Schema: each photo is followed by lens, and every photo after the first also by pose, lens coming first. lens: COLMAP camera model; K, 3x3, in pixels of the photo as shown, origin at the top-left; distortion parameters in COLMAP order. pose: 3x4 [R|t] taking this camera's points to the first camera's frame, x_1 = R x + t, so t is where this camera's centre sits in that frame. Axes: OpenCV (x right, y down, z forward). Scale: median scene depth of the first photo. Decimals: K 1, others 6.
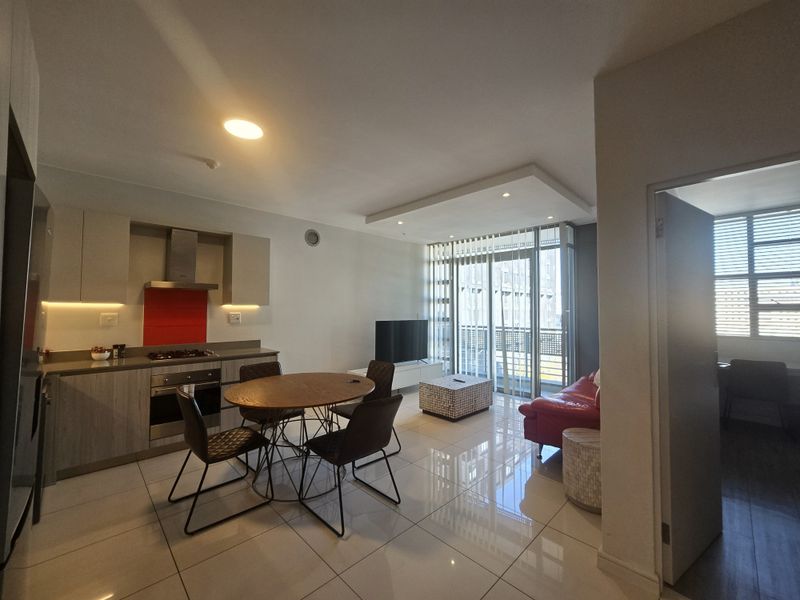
lens RADIAL K [[327.6, 0, 394.8], [0, 327.6, 298.2], [0, 0, 1]] dist [-0.004067, 0.001051]
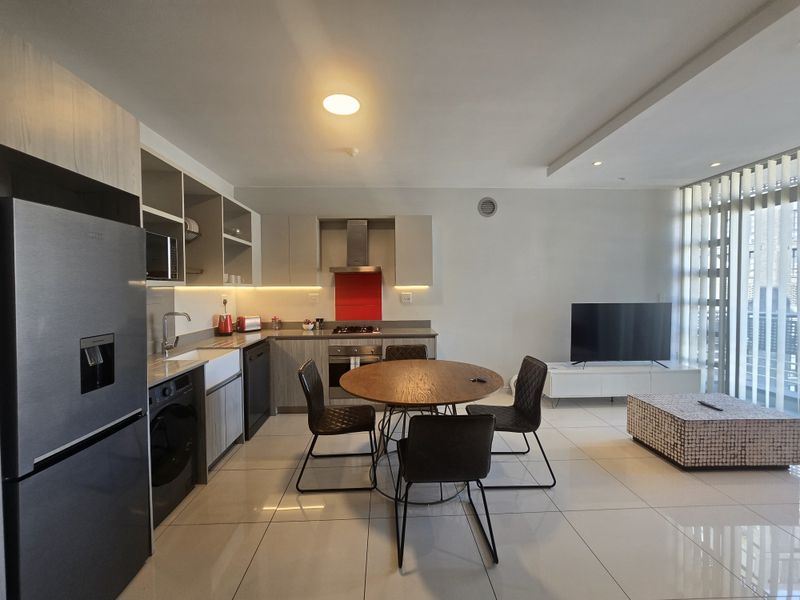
lens RADIAL K [[327.6, 0, 398.6], [0, 327.6, 298.3], [0, 0, 1]] dist [-0.004067, 0.001051]
pose [[0.747864, 0.010734, -0.663765, 0.184120], [0.034294, 0.997910, 0.054777, 0.003189], [0.662965, -0.063729, 0.745933, 0.210031]]
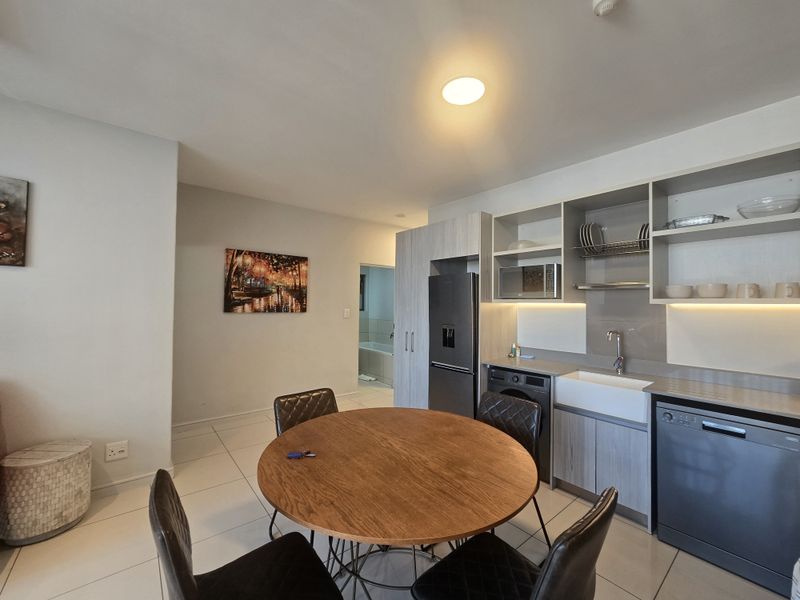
lens RADIAL K [[327.6, 0, 393.7], [0, 327.6, 299.1], [0, 0, 1]] dist [-0.004067, 0.001051]
pose [[-0.995600, -0.013505, 0.092725, -0.215567], [-0.018645, 0.998324, -0.054790, 0.034700], [-0.091829, -0.056278, -0.994183, 1.065321]]
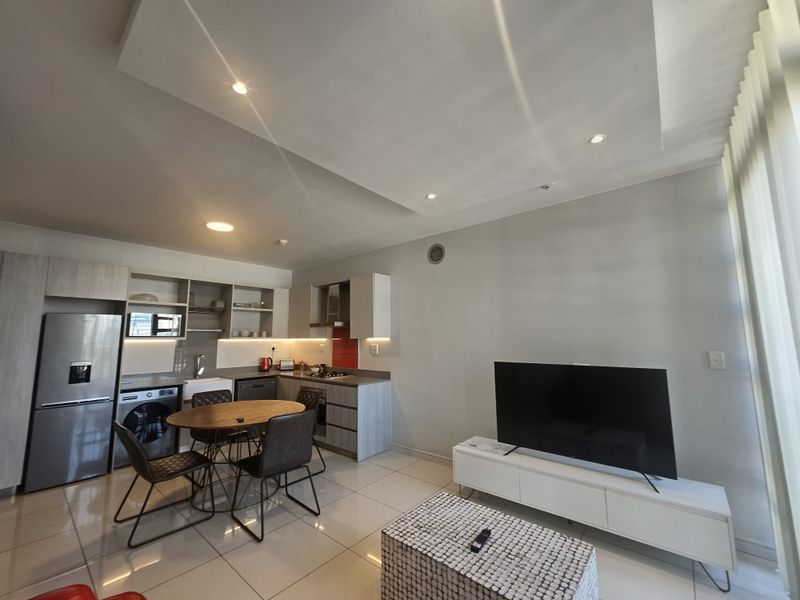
lens RADIAL K [[327.6, 0, 399.1], [0, 327.6, 297.8], [0, 0, 1]] dist [-0.004067, 0.001051]
pose [[0.087588, -0.126992, -0.988029, 0.652448], [0.045201, 0.991326, -0.123408, 0.028181], [0.995131, -0.033851, 0.092569, 0.993702]]
